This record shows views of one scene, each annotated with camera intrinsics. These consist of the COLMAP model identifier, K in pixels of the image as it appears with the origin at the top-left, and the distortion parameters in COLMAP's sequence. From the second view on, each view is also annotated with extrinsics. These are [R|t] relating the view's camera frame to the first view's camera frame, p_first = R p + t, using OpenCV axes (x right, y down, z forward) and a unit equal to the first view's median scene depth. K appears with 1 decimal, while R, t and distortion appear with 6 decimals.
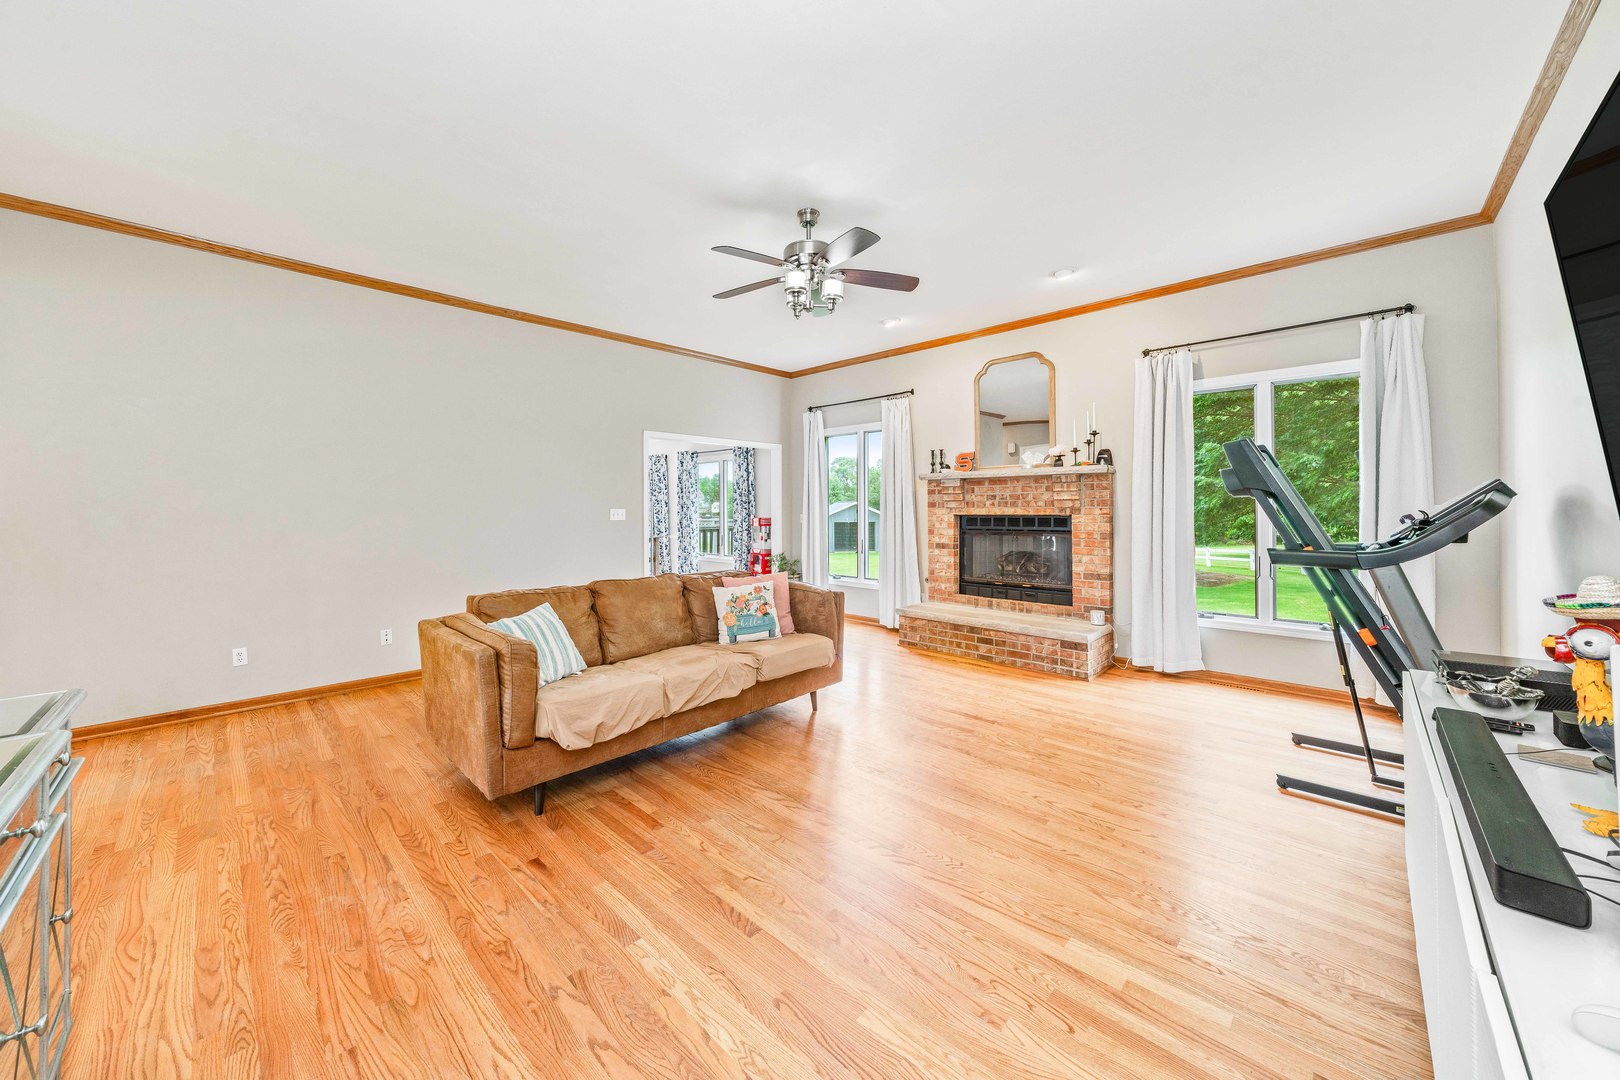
lens RADIAL K [[583.3, 0, 809.4], [0, 583.3, 500.5], [0, 0, 1]] dist [-0.000995, 0.000081]
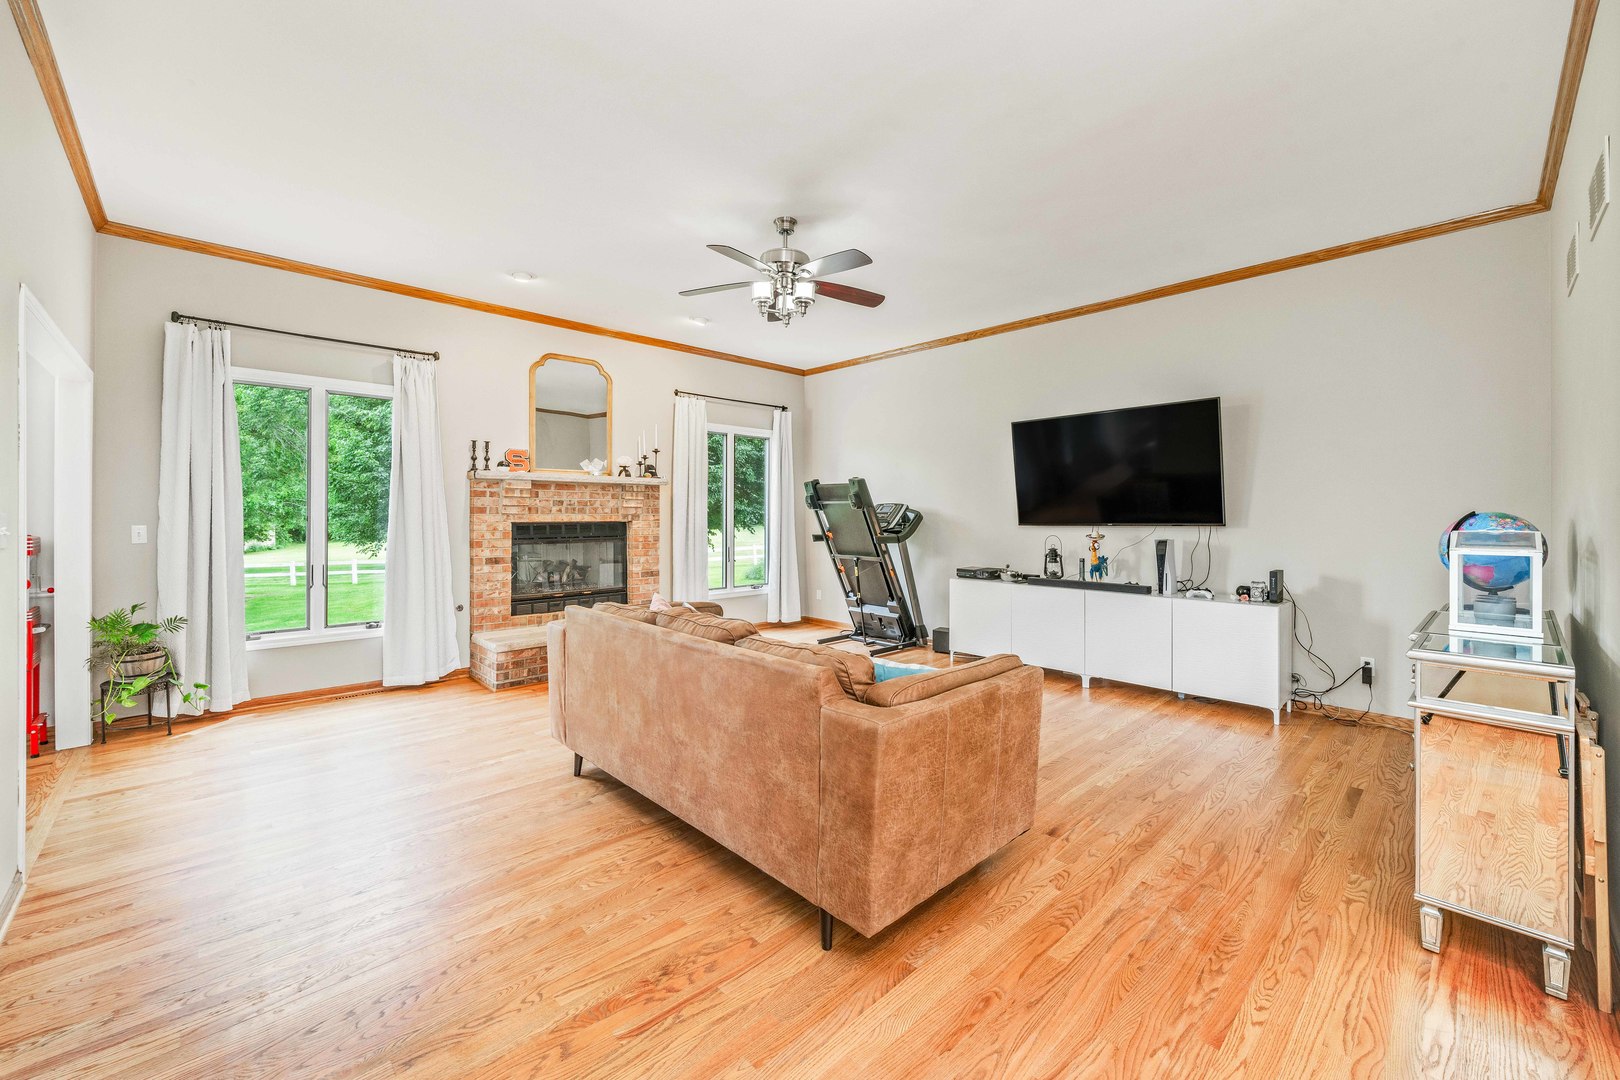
lens RADIAL K [[626.7, 0, 807.0], [0, 626.7, 509.3], [0, 0, 1]] dist [-0.001478, 0.000175]
pose [[0.051692, 0.012905, 0.998580, -0.720483], [-0.013724, 0.999831, -0.012211, 0.012321], [-0.998569, -0.013073, 0.051860, 0.603117]]
